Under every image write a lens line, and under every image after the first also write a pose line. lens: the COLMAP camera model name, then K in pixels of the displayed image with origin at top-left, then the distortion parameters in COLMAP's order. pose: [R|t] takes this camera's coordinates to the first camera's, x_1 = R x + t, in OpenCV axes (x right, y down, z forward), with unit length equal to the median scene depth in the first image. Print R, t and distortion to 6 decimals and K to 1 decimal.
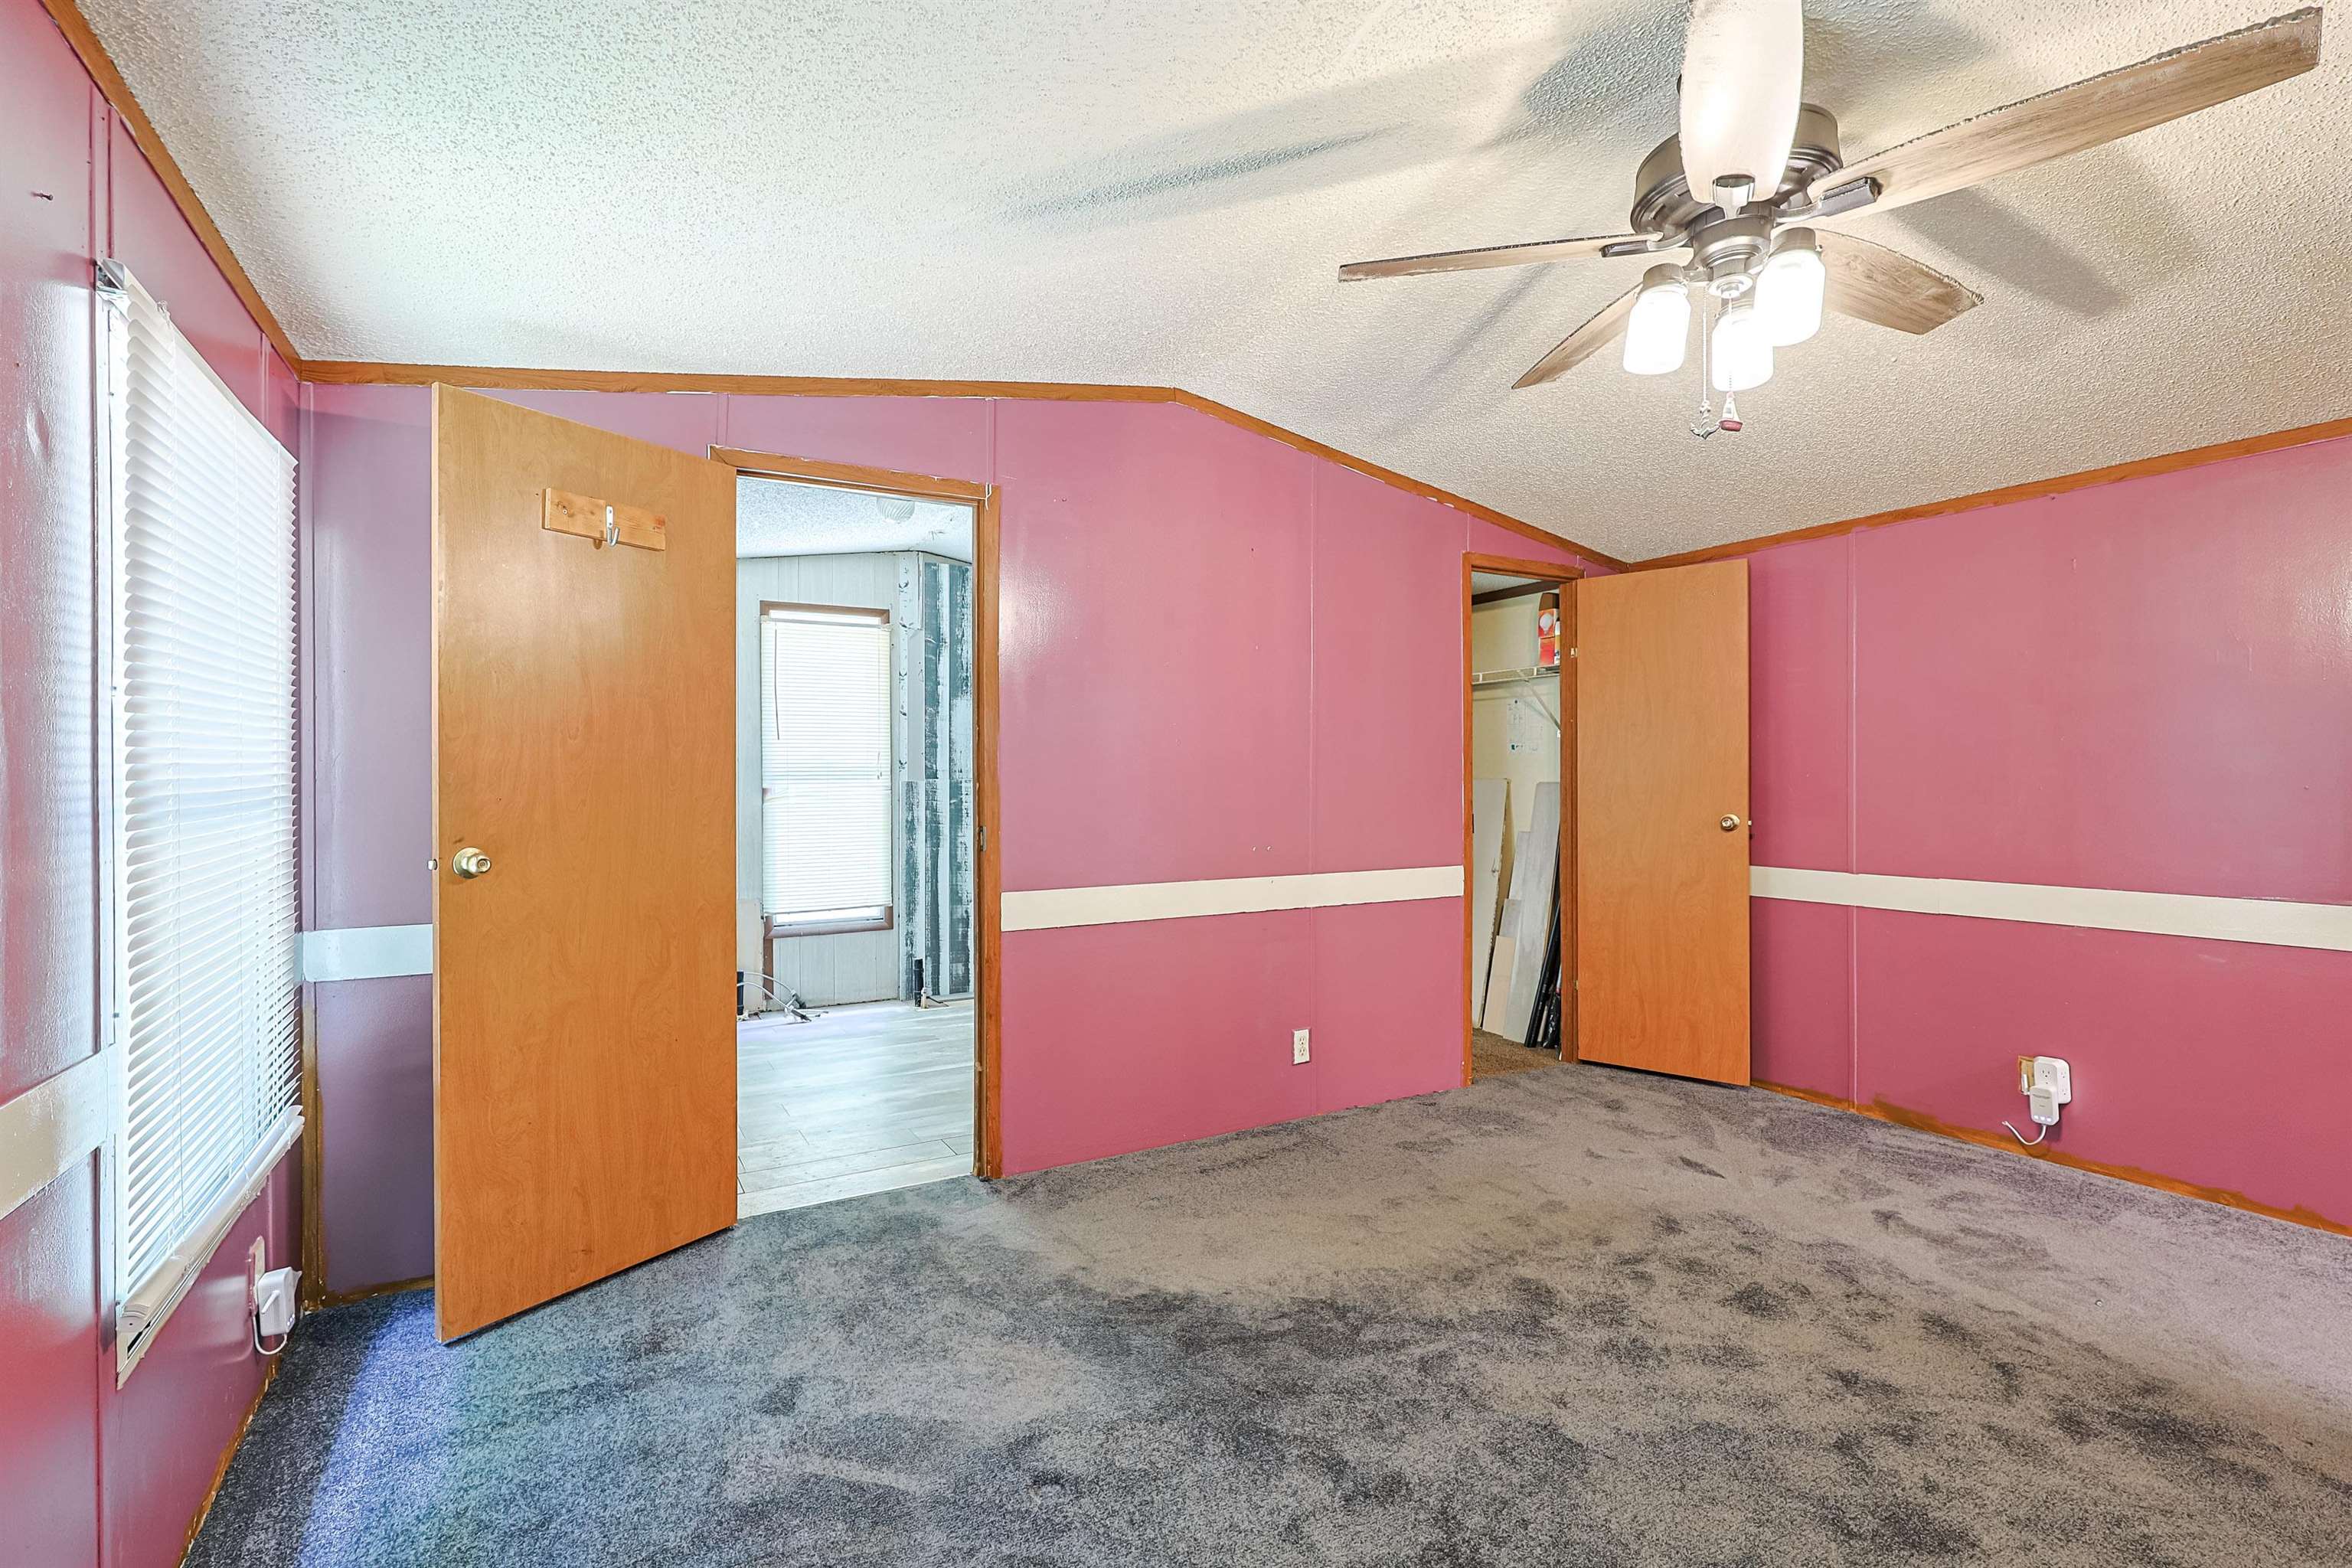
lens RADIAL K [[1034.5, 0, 1176.4], [0, 1034.5, 777.1], [0, 0, 1]] dist [-0.002810, 0.000833]
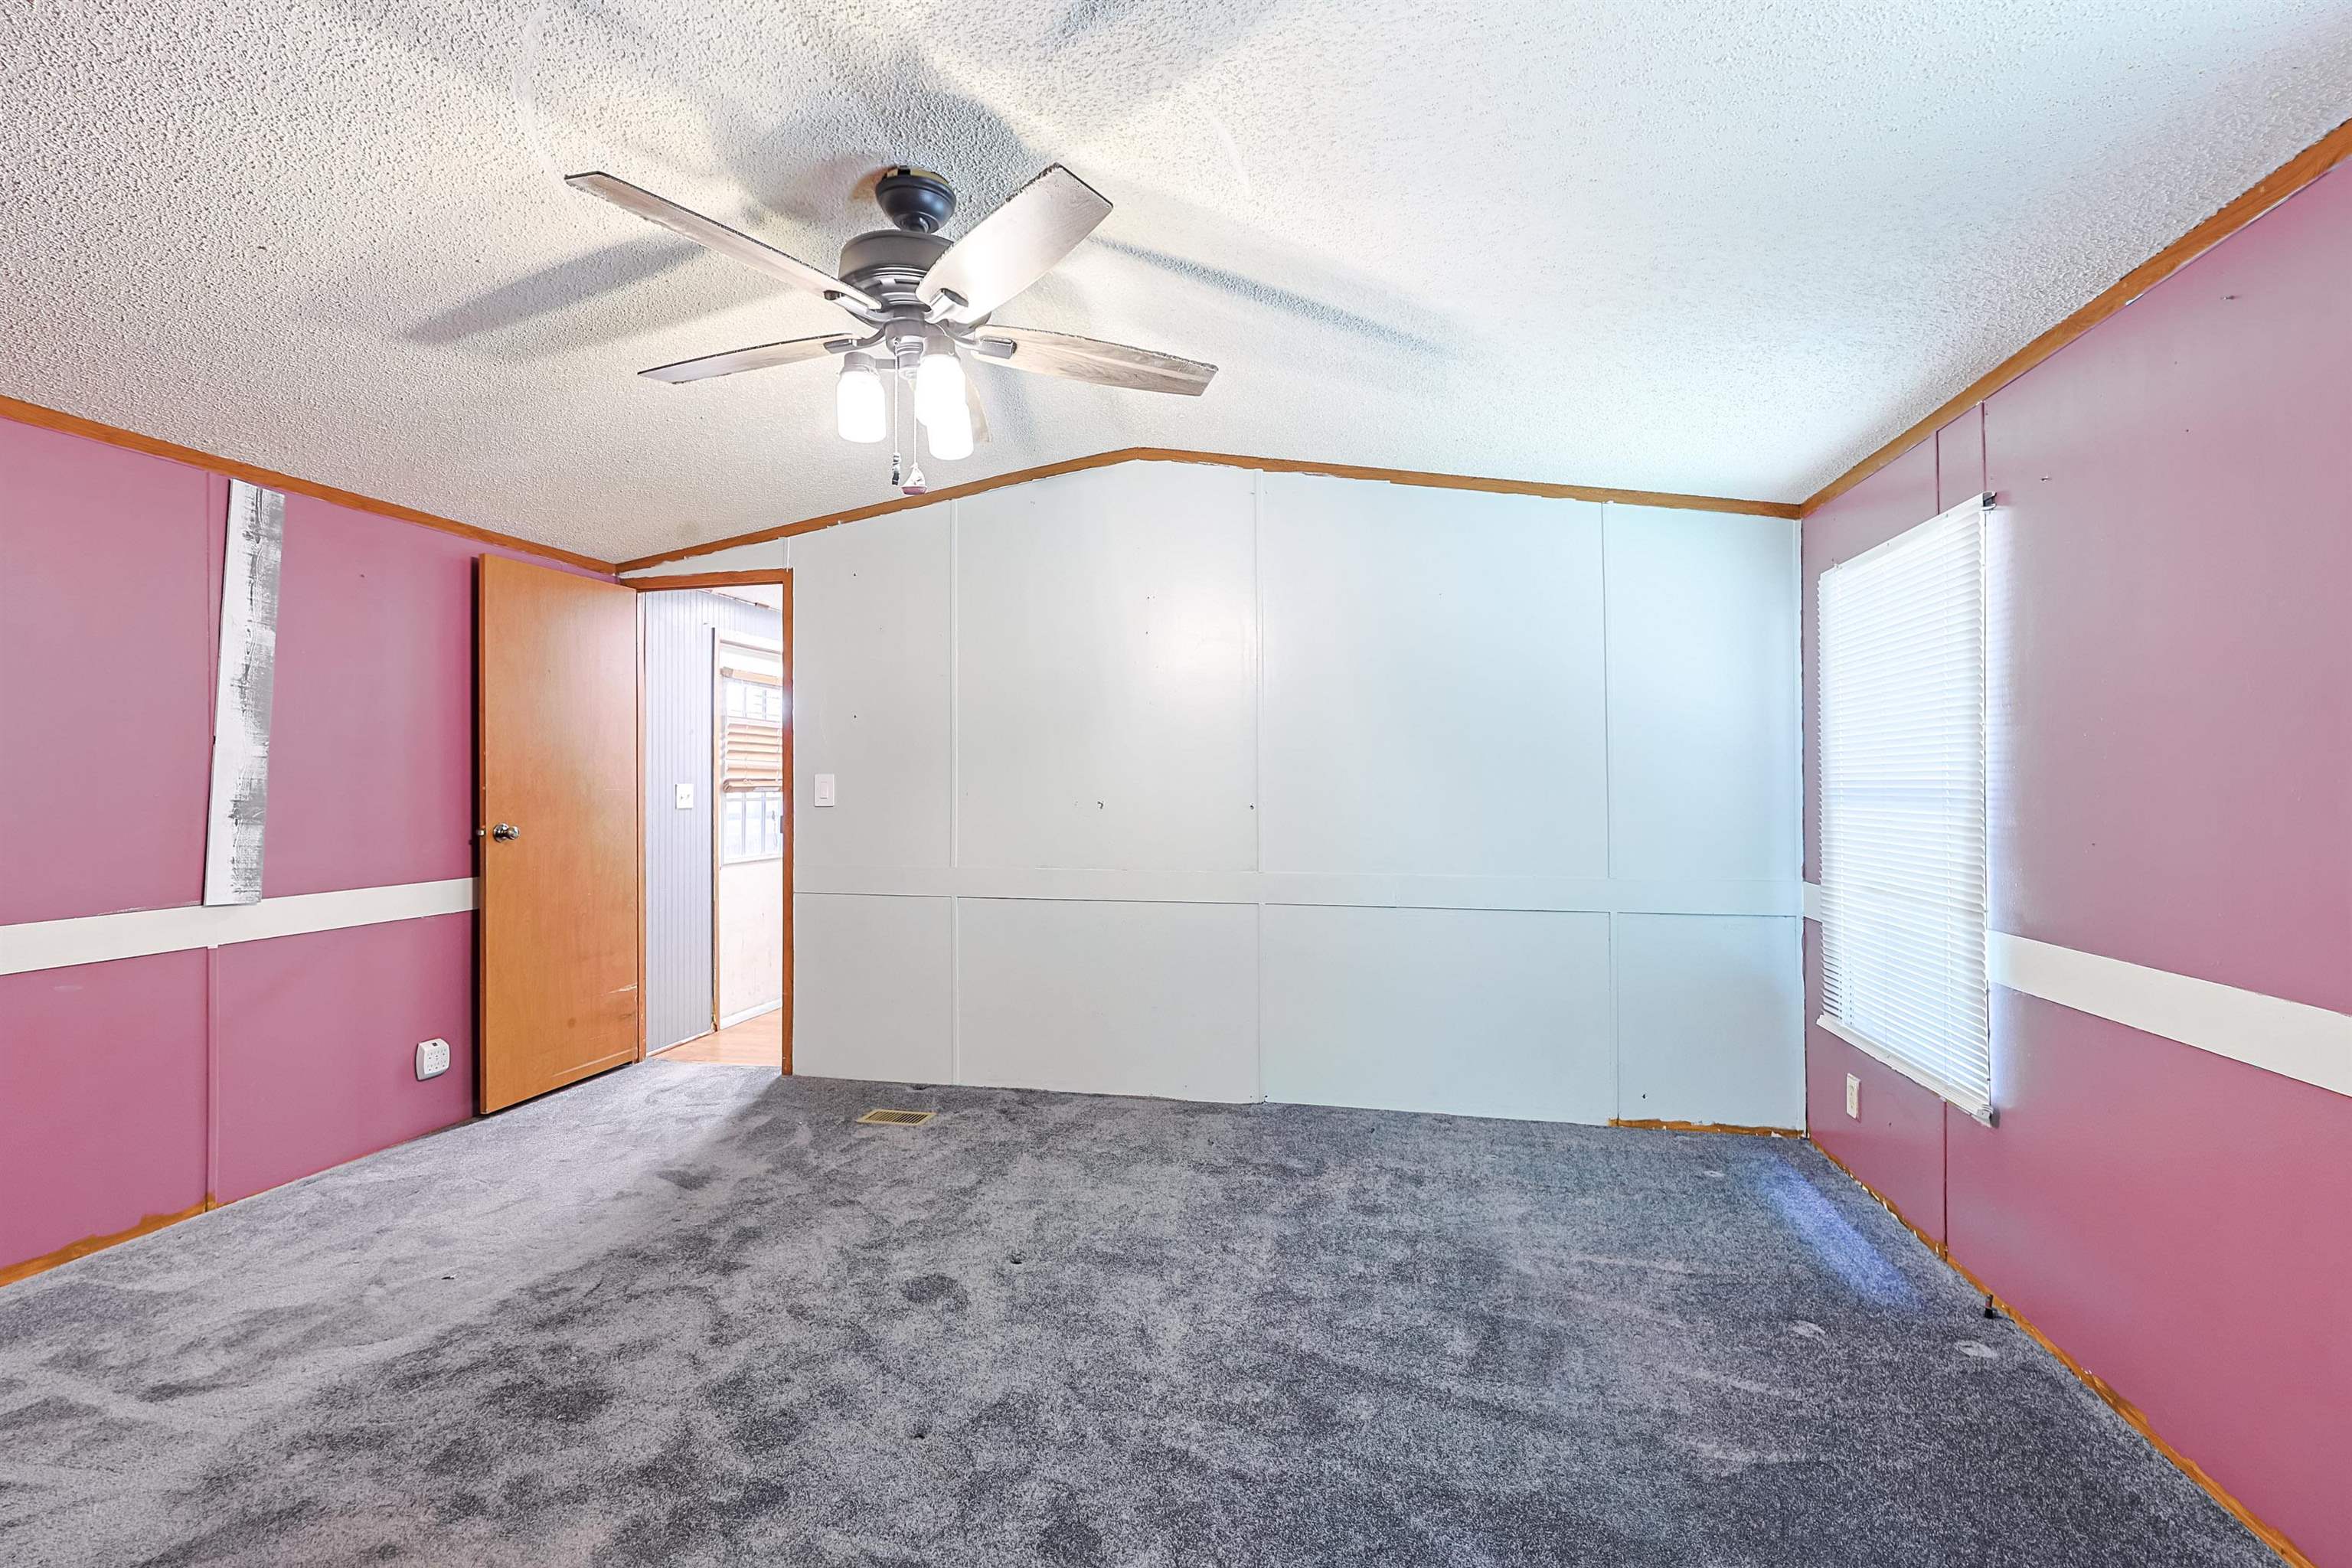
lens RADIAL K [[1034.5, 0, 1191.0], [0, 1034.5, 787.3], [0, 0, 1]] dist [-0.002810, 0.000833]
pose [[-0.746018, 0.004661, 0.665910, -0.339310], [0.000959, 0.999982, -0.005925, 0.017615], [-0.665925, -0.003781, -0.746009, 1.182589]]
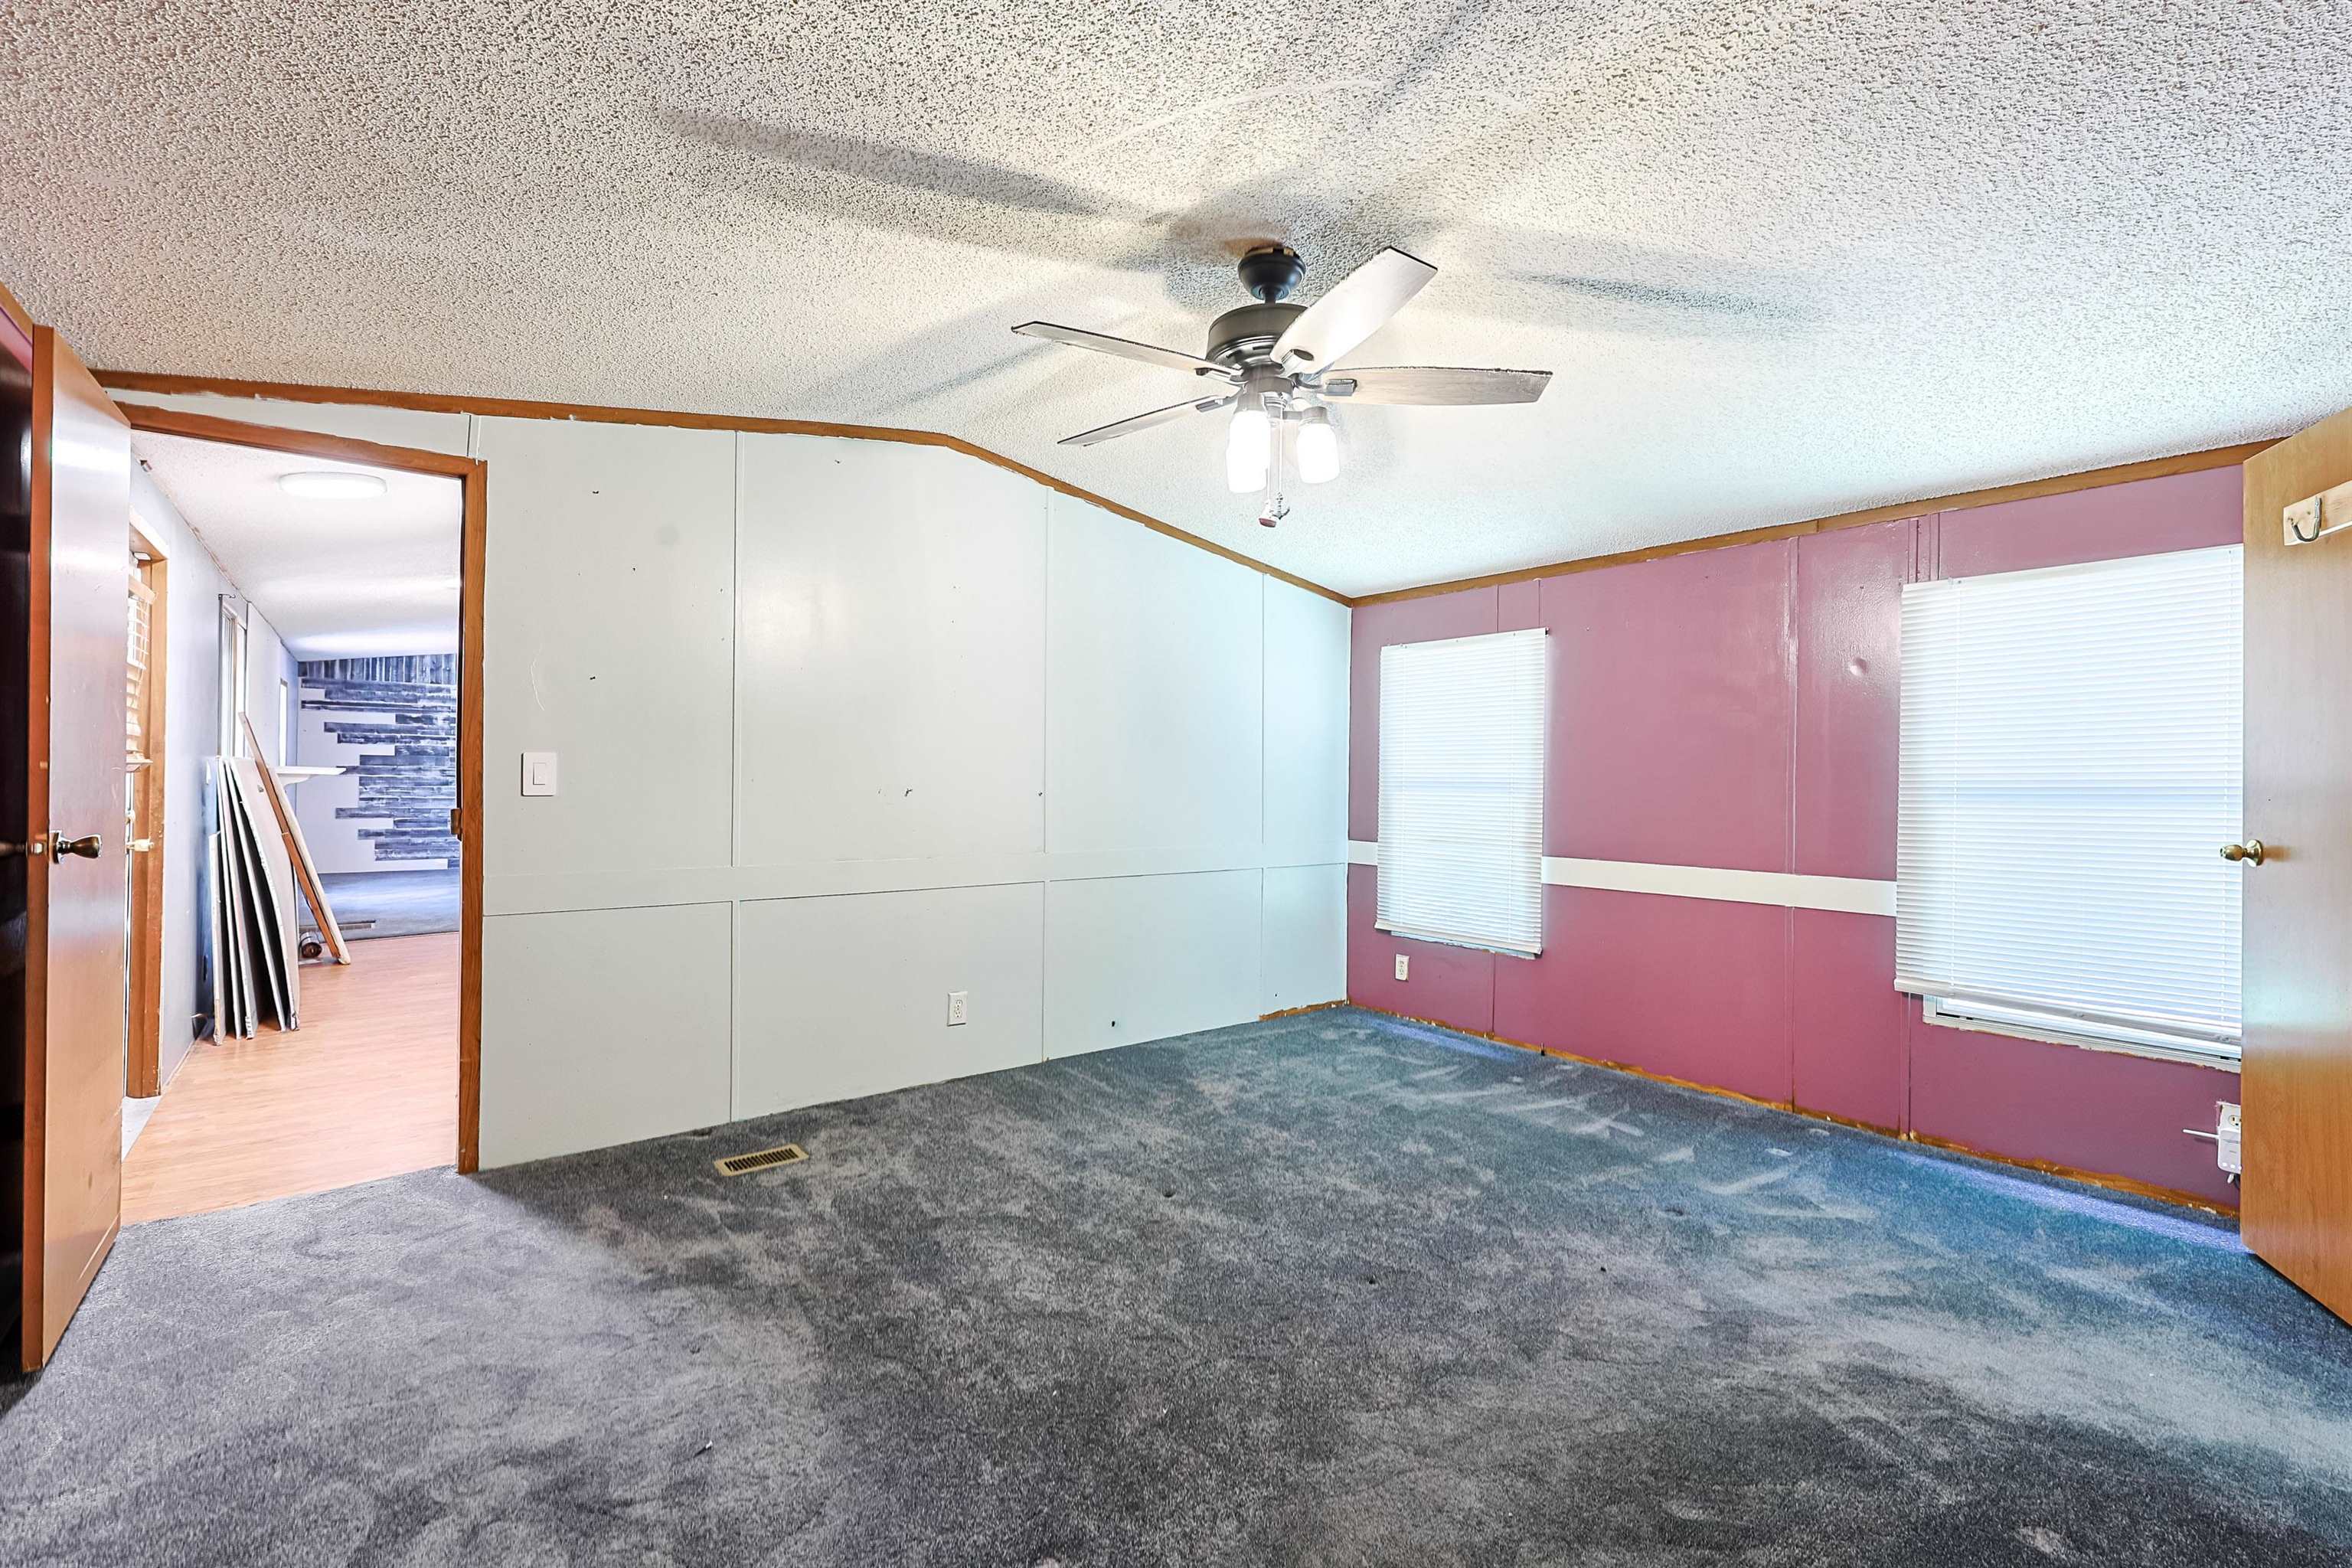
lens RADIAL K [[1034.5, 0, 1190.8], [0, 1034.5, 775.0], [0, 0, 1]] dist [-0.002810, 0.000833]
pose [[-0.986048, -0.005869, -0.166356, 0.614011], [-0.004261, 0.999941, -0.010022, 0.023867], [0.166405, -0.009174, -0.986015, 1.660753]]
